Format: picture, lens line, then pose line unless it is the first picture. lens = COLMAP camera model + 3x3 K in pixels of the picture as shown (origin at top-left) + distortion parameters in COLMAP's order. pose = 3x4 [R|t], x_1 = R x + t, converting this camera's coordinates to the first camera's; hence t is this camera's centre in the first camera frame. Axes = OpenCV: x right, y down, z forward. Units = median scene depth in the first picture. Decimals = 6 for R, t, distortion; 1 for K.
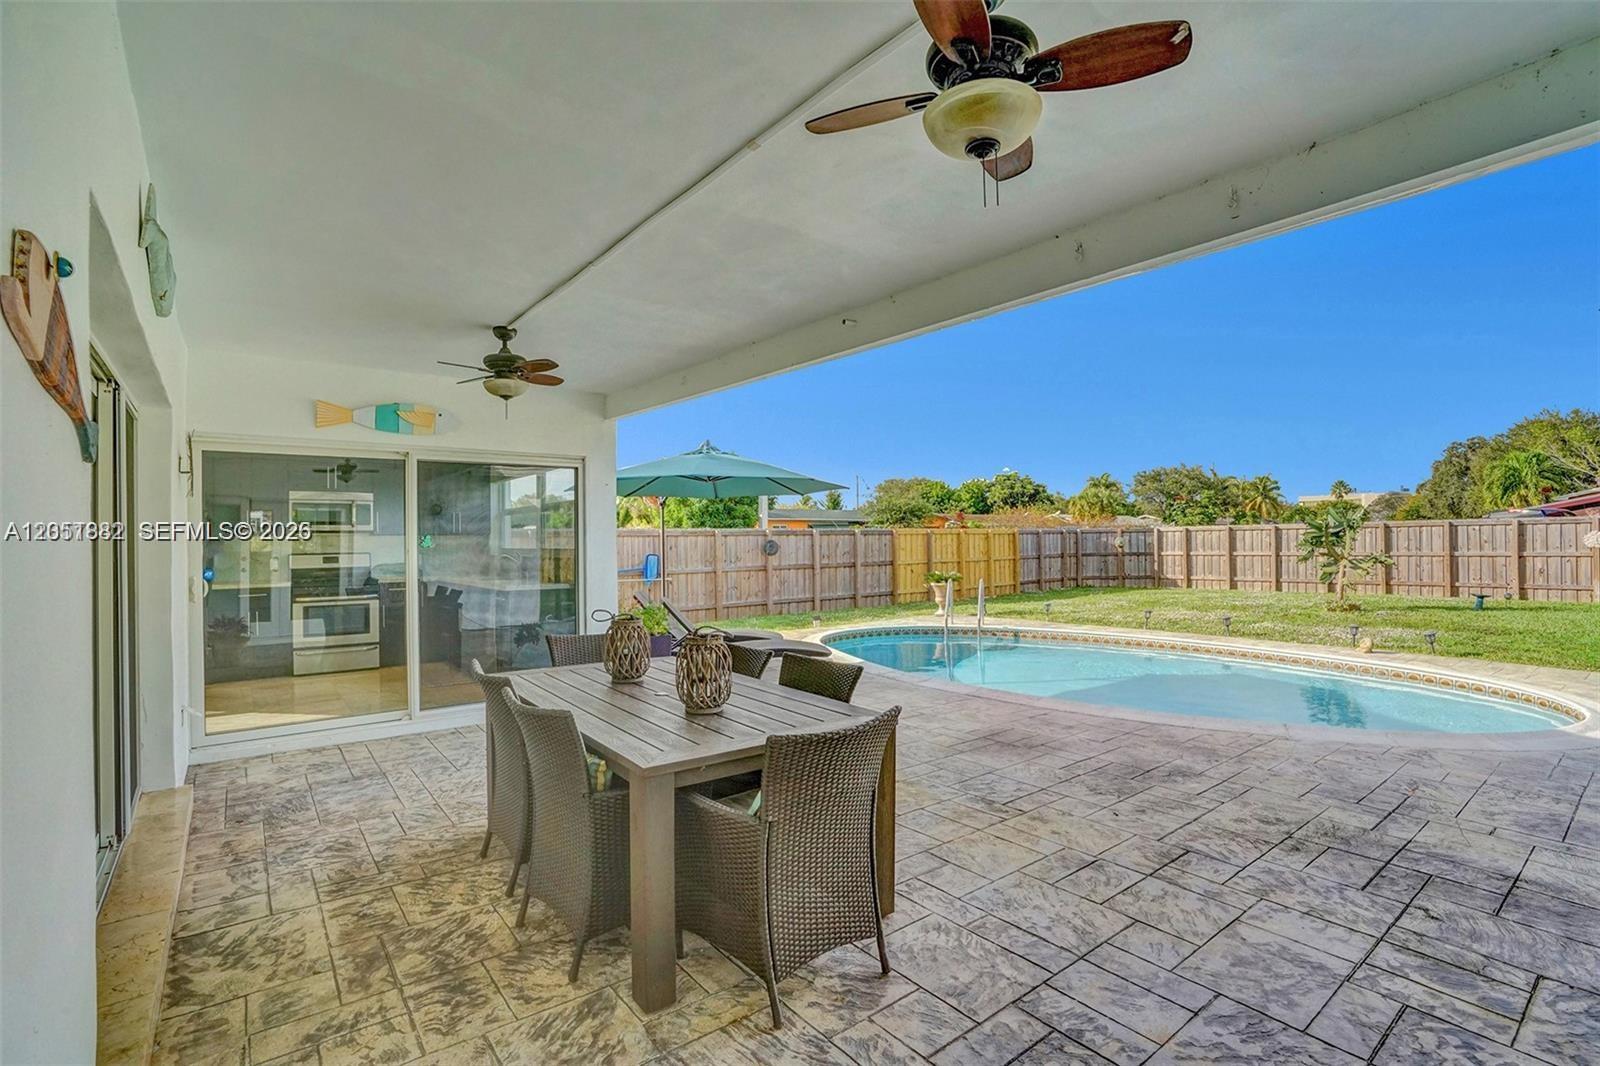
lens RADIAL K [[763.0, 0, 795.4], [0, 763.0, 538.7], [0, 0, 1]] dist [-0.069070, 0.027713]
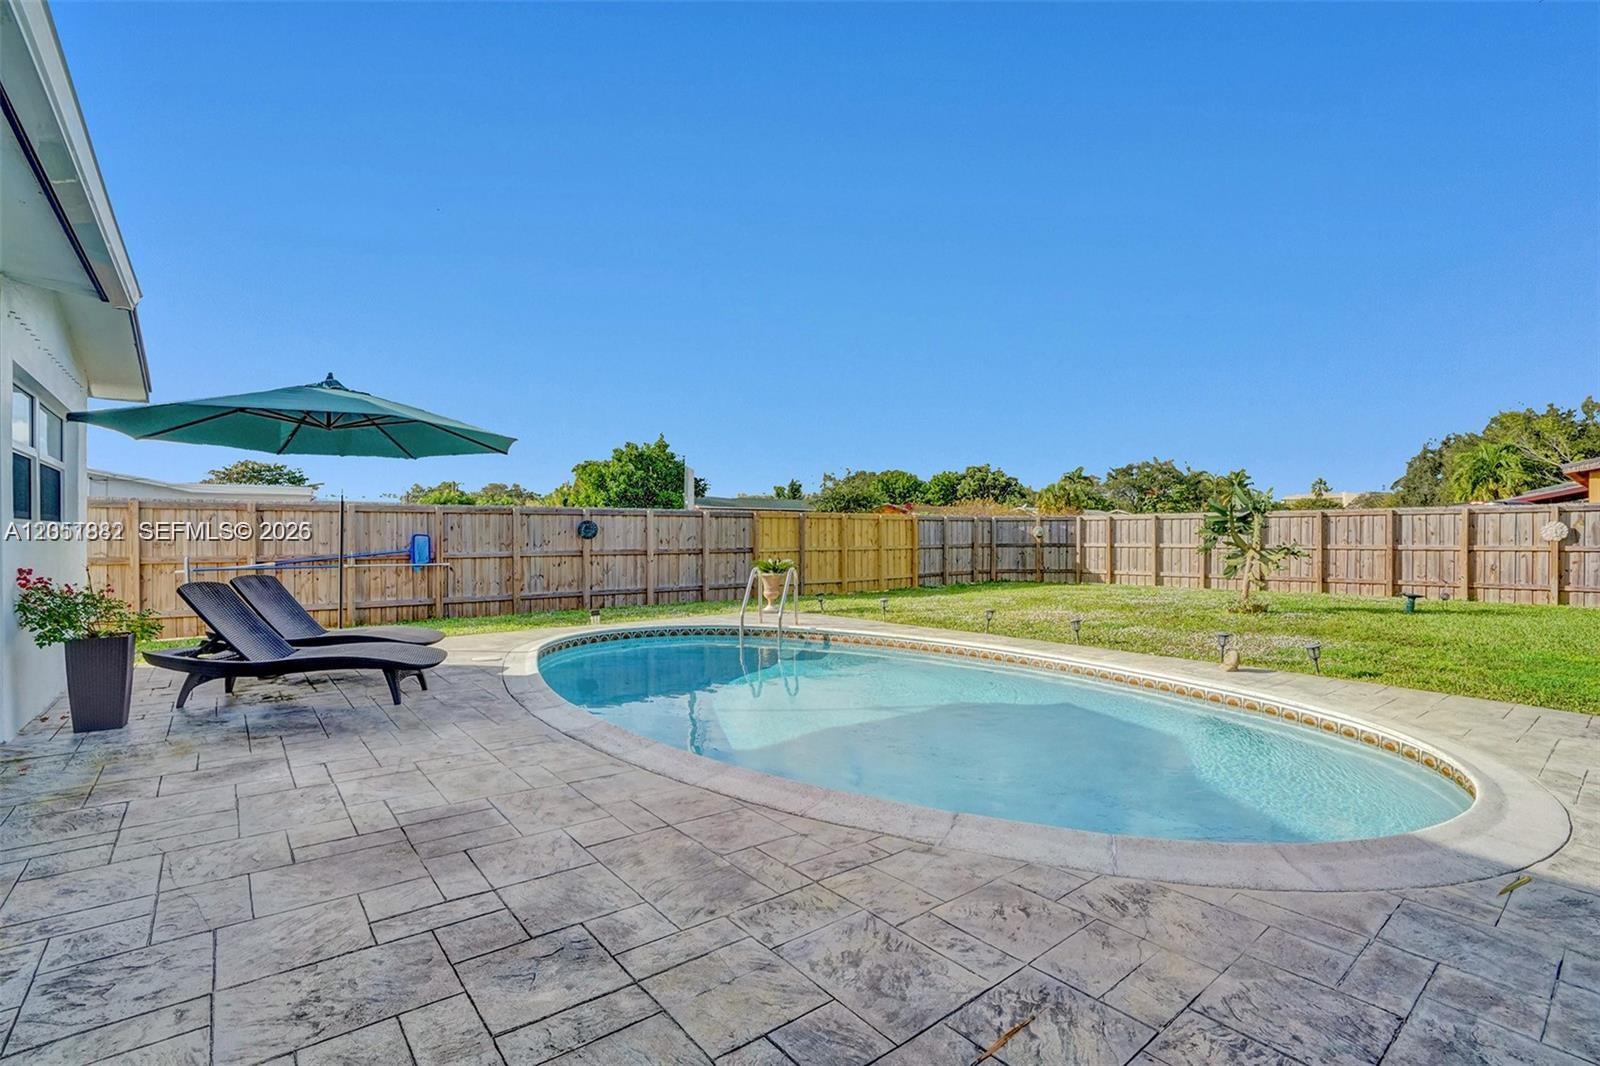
lens RADIAL K [[763.0, 0, 795.4], [0, 763.0, 538.7], [0, 0, 1]] dist [-0.069070, 0.027713]
pose [[0.999842, 0.011319, 0.013676, 0.166754], [-0.011445, 0.999893, 0.009122, 0.010296], [-0.013571, -0.009278, 0.999865, 0.132907]]
